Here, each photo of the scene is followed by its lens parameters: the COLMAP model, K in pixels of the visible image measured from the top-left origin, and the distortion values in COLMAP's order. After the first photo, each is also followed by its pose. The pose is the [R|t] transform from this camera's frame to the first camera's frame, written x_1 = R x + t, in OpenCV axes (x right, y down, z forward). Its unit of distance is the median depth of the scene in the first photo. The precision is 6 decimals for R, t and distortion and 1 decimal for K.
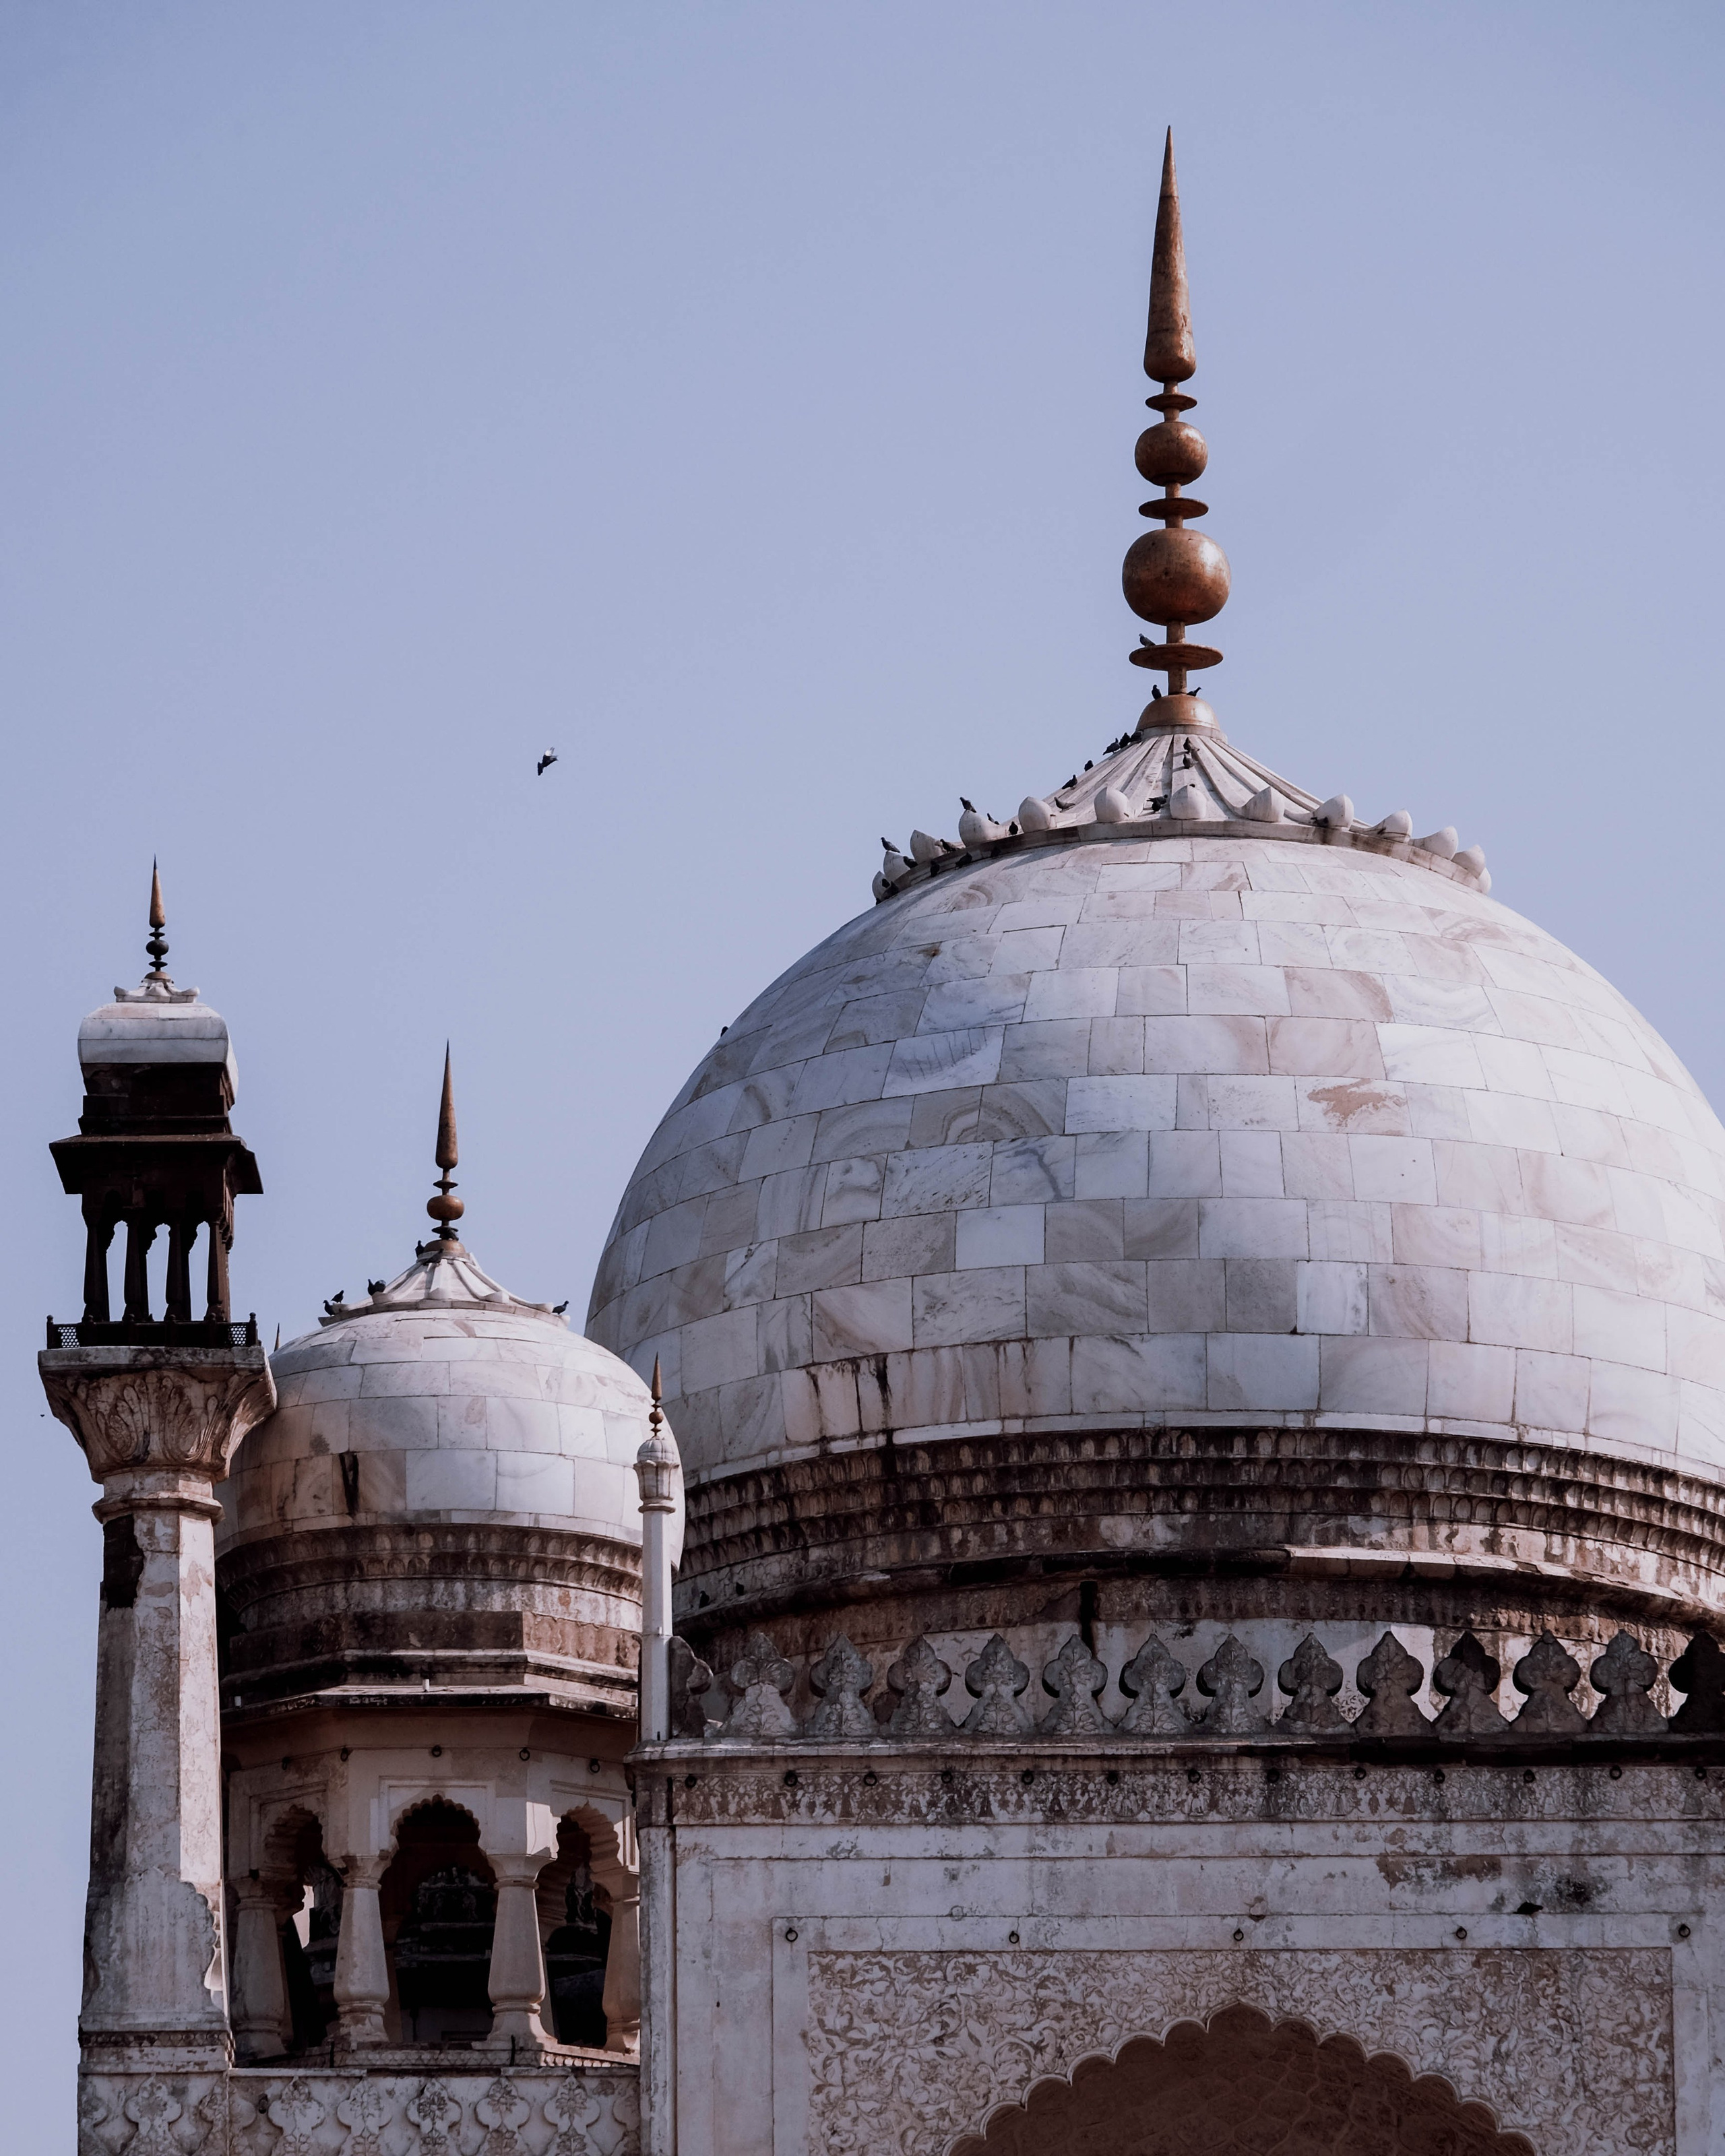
lens RADIAL K [[10768.9, 0, 862.5], [0, 10768.9, 1078.0], [0, 0, 1]] dist [-0.539021, 23.281926]
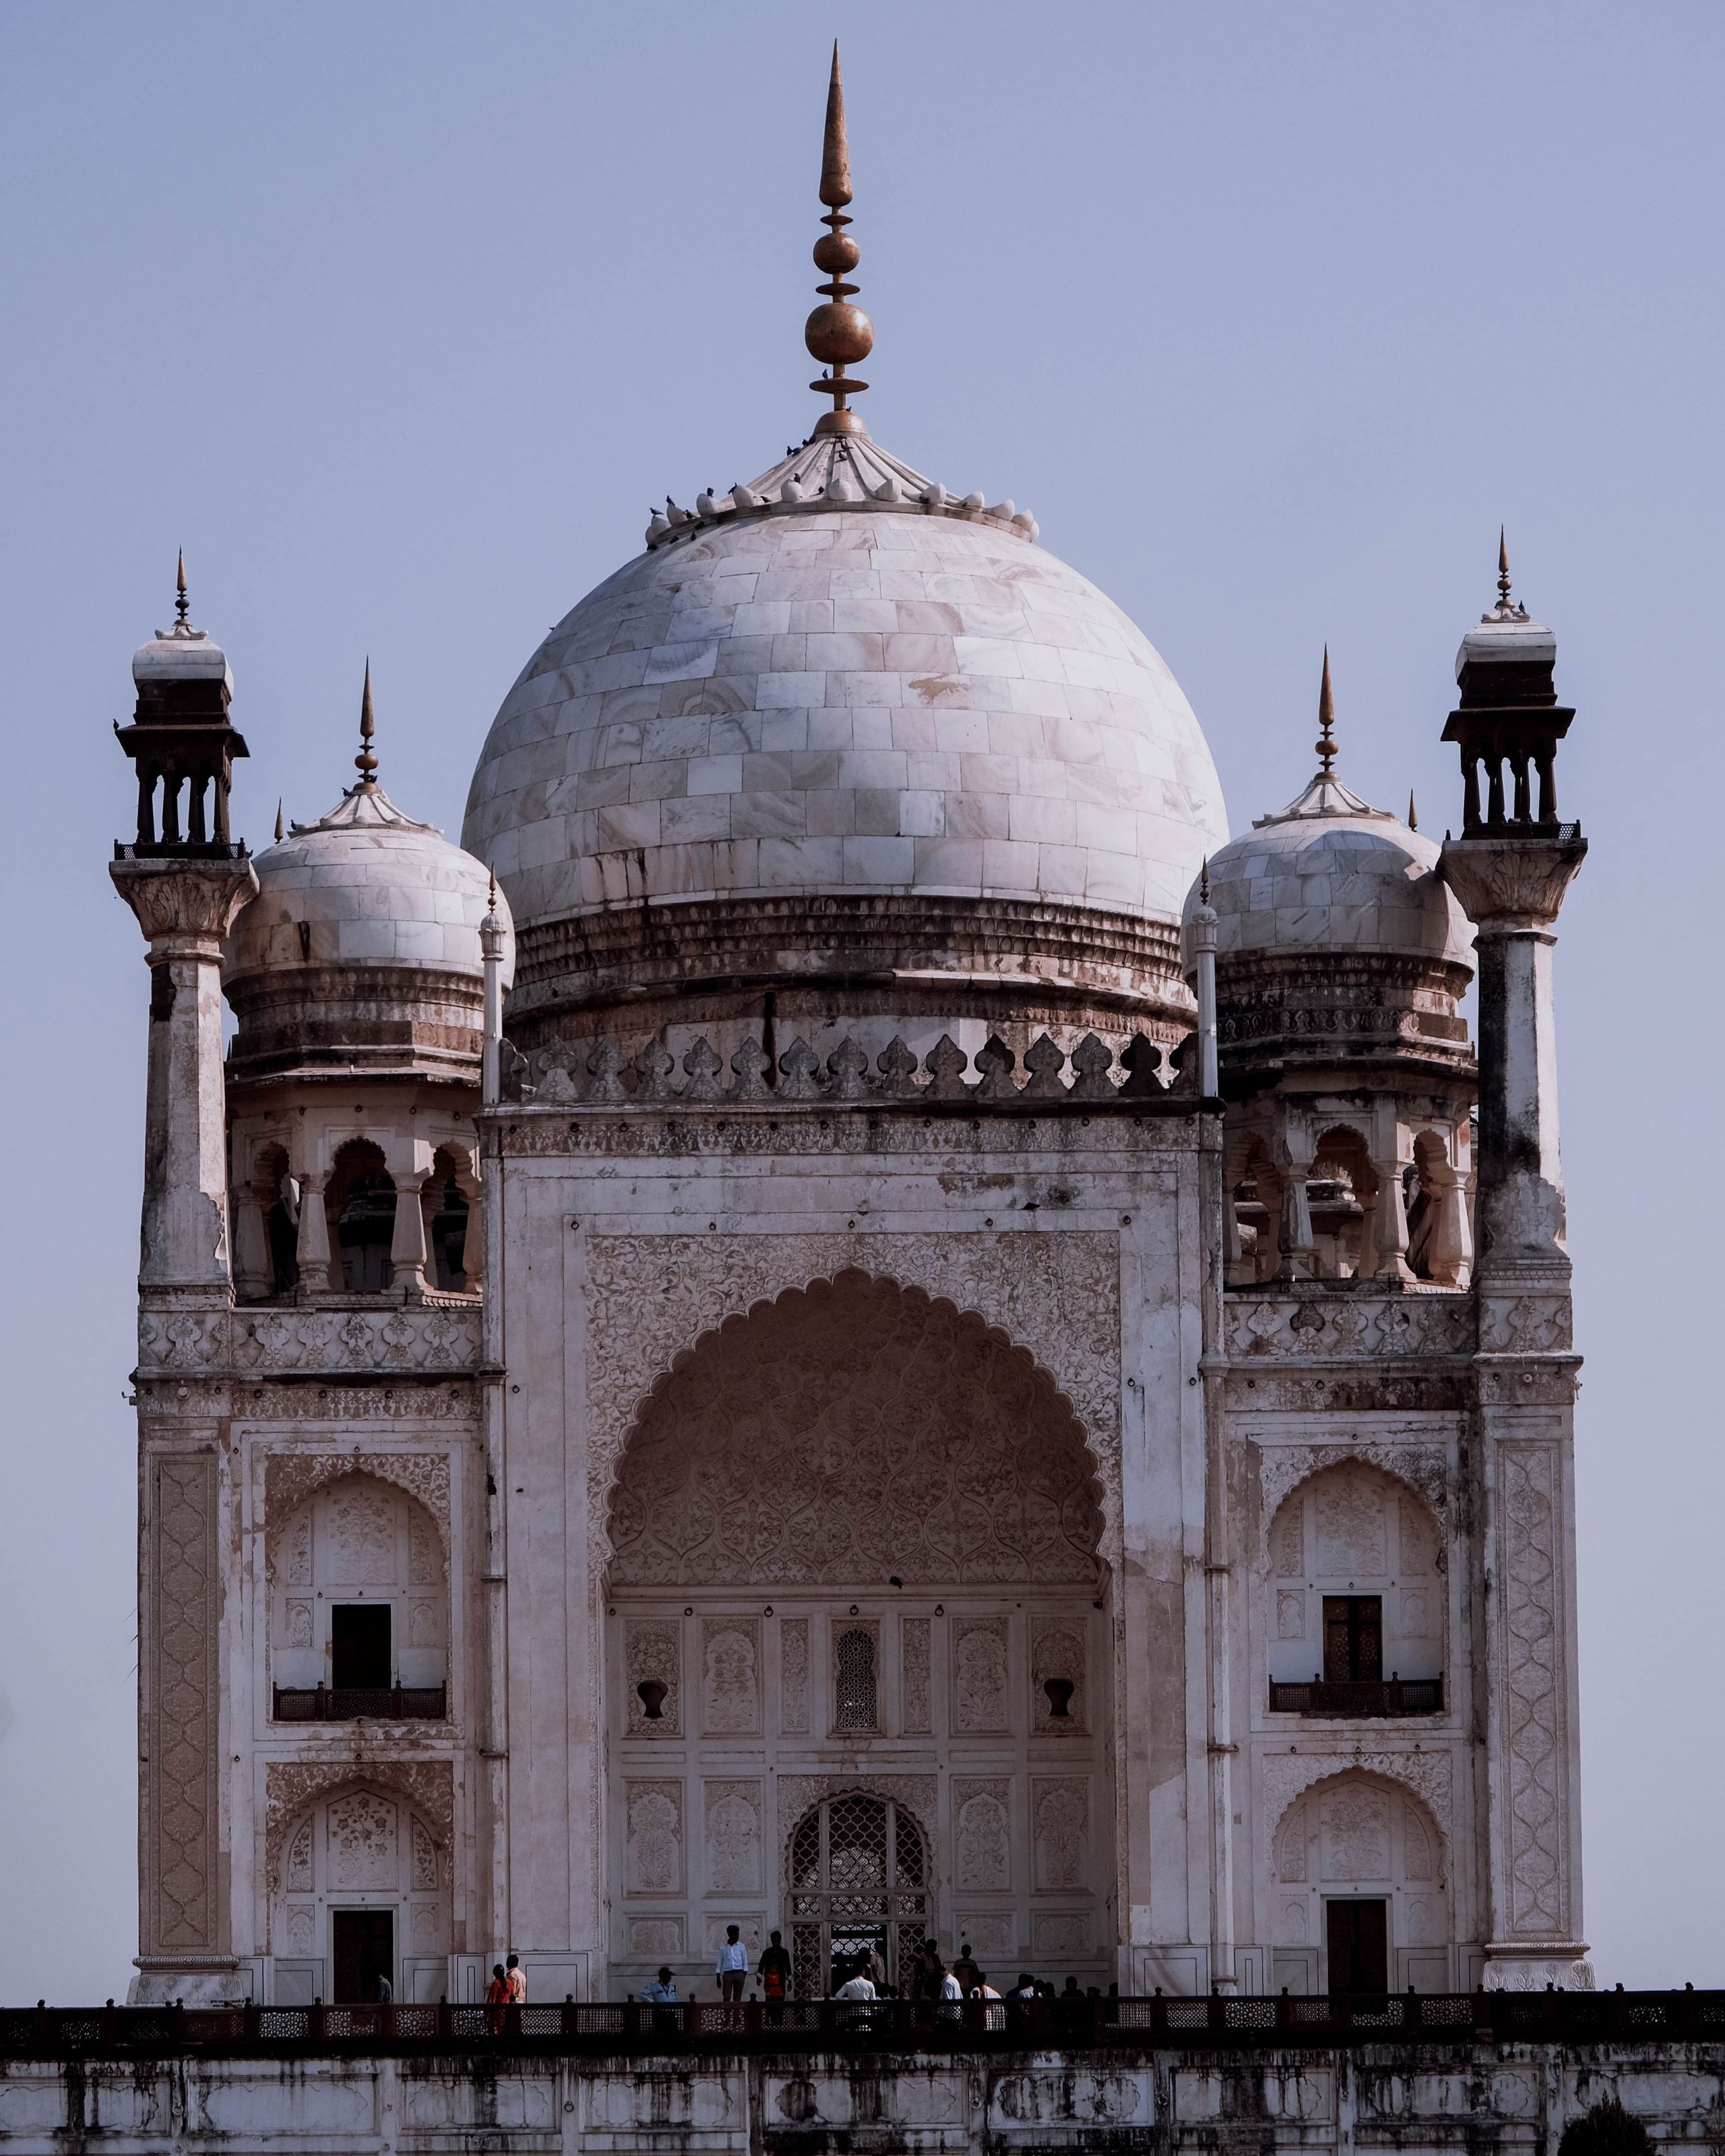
lens RADIAL K [[8072.9, 0, 862.5], [0, 8072.9, 1078.0], [0, 0, 1]] dist [-1.311119, 87.300434]
pose [[0.999975, -0.005649, 0.004323, 0.030502], [0.005250, 0.996167, 0.087311, -0.046484], [-0.004800, -0.087286, 0.996172, -0.200531]]
